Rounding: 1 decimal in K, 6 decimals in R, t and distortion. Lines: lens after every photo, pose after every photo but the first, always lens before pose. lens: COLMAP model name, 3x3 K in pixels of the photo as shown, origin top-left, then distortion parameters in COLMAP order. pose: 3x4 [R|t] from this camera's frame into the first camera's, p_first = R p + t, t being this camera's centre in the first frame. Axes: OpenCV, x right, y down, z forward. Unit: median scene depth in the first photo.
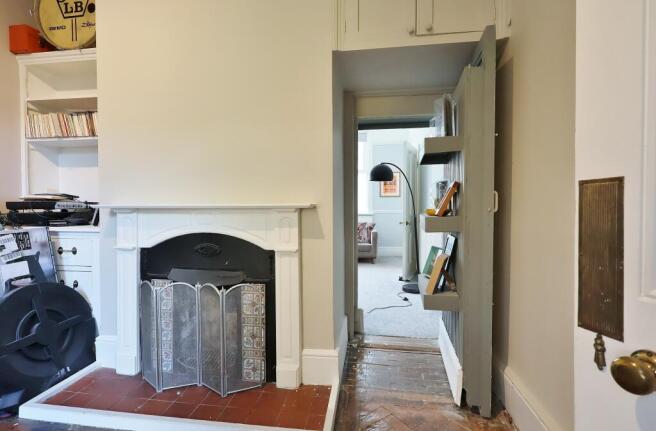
lens RADIAL K [[303.1, 0, 324.0], [0, 303.1, 215.2], [0, 0, 1]] dist [-0.005212, 0.002396]
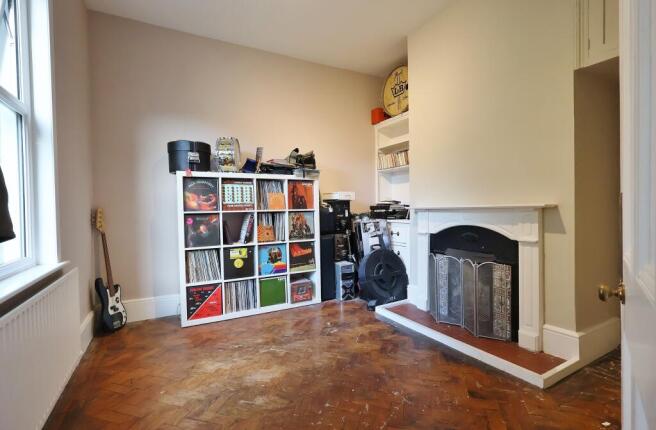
lens RADIAL K [[306.8, 0, 326.9], [0, 306.8, 214.5], [0, 0, 1]] dist [-0.005646, 0.002759]
pose [[0.596596, 0.007035, -0.802511, 0.375962], [-0.005467, 0.999974, 0.004702, 0.002551], [0.802523, 0.001582, 0.596619, -0.414337]]
